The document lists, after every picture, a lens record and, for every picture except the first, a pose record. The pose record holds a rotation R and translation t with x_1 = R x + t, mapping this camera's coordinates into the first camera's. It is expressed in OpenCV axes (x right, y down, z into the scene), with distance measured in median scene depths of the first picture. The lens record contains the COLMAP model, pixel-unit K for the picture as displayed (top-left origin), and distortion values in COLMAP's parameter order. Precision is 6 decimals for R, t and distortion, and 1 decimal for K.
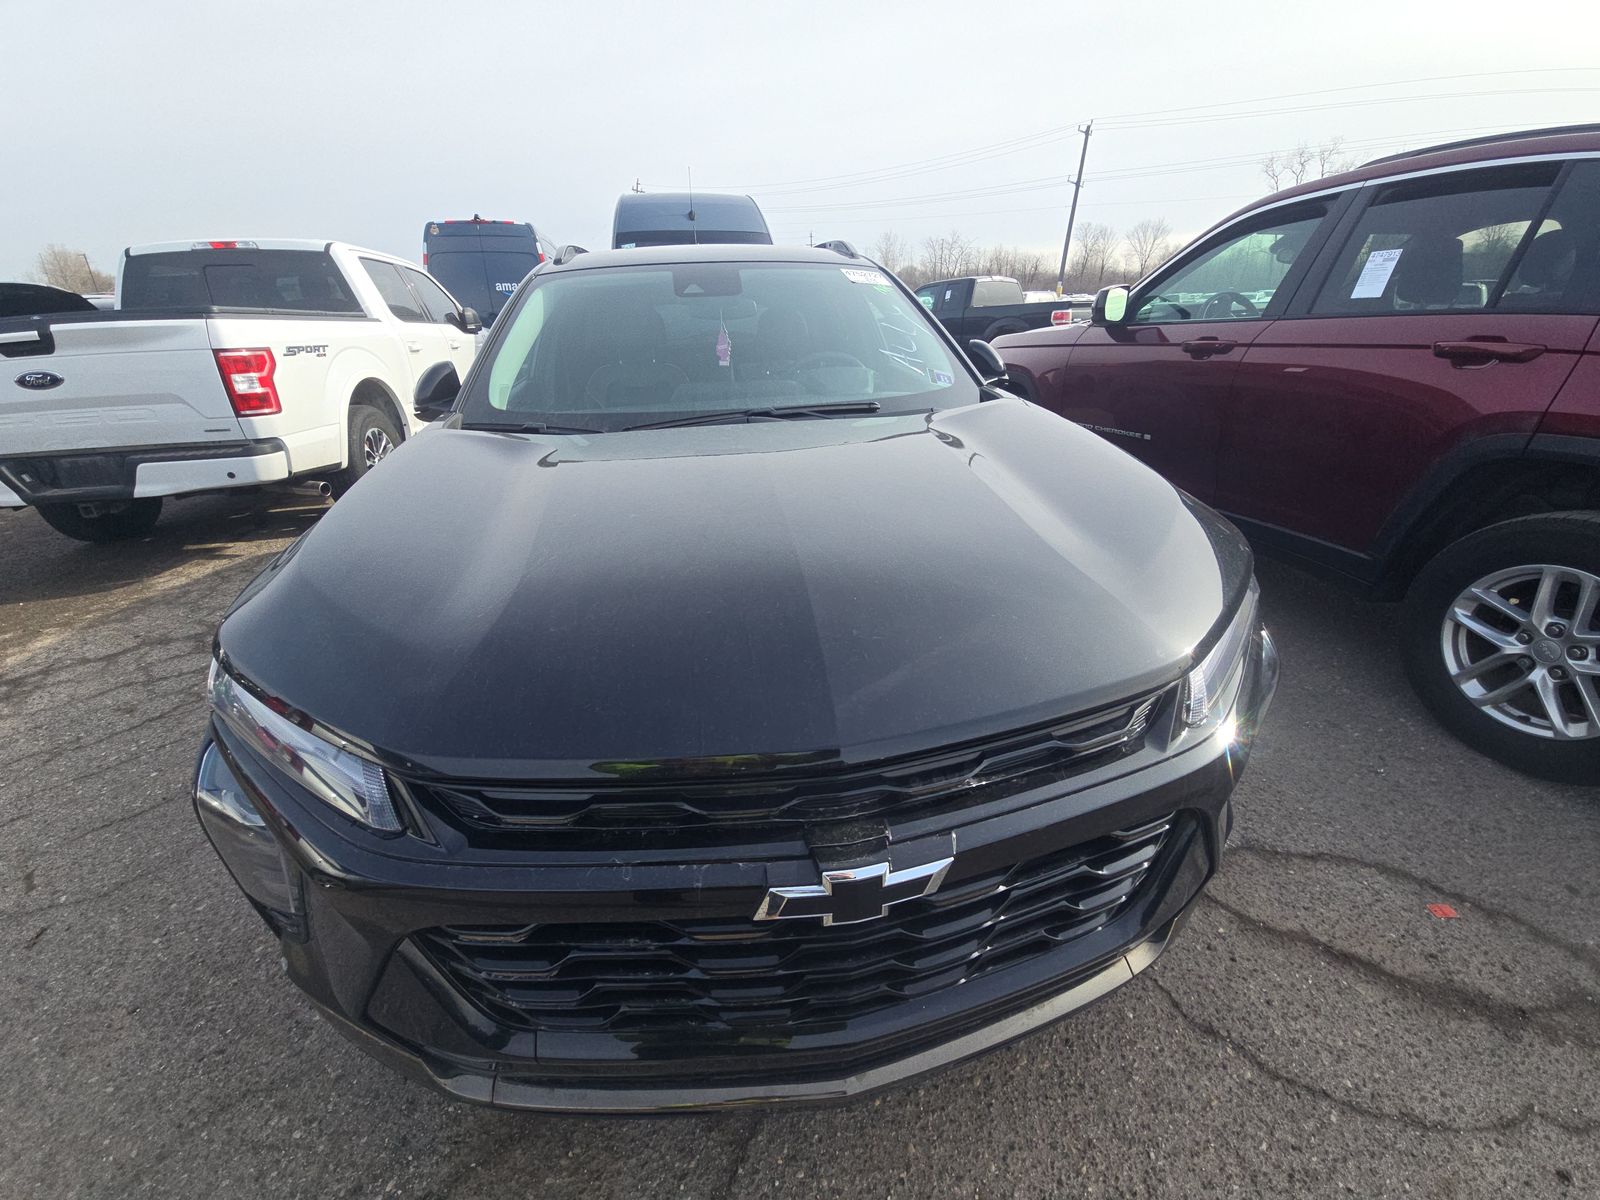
lens RADIAL K [[640.8, 0, 802.2], [0, 640.8, 598.7], [0, 0, 1]] dist [0.000499, -0.000555]
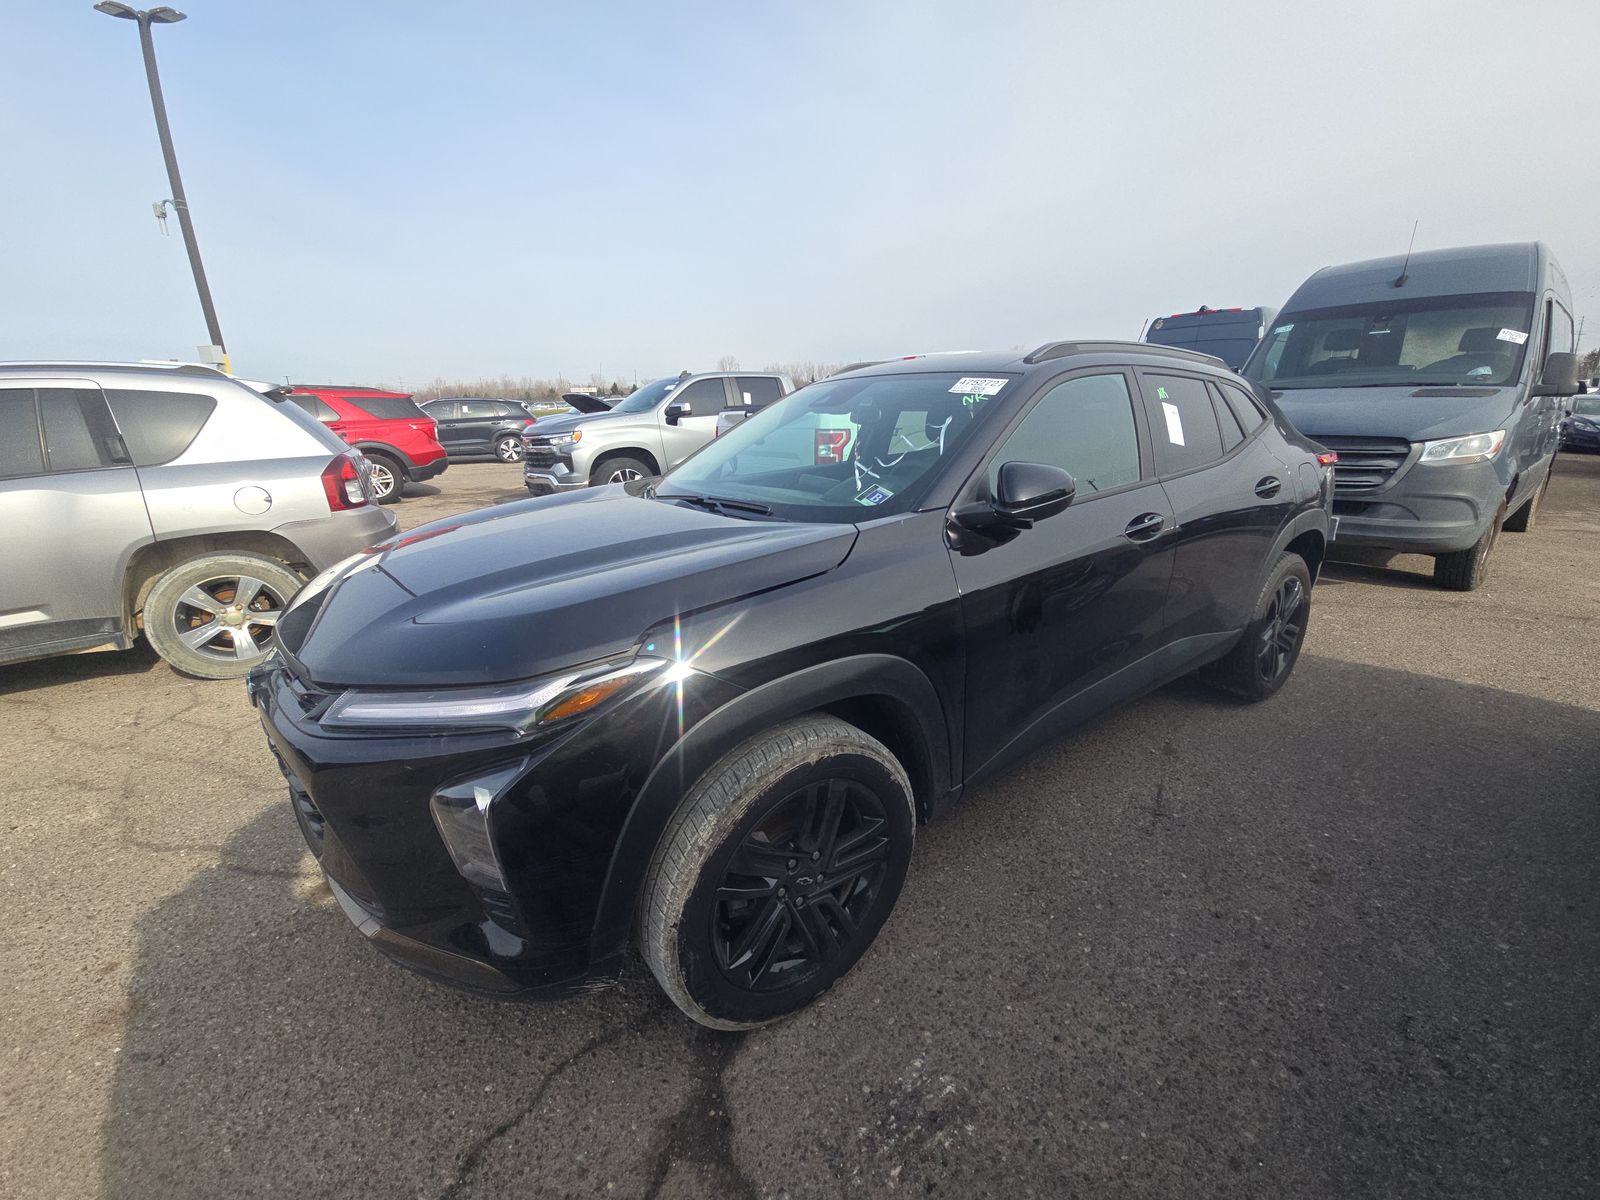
lens RADIAL K [[640.8, 0, 792.6], [0, 640.8, 601.1], [0, 0, 1]] dist [0.000499, -0.000555]
pose [[0.454387, 0.270156, -0.848851, 0.999275], [-0.360847, 0.927043, 0.101881, -0.257804], [0.814446, 0.260012, 0.518721, 0.471139]]
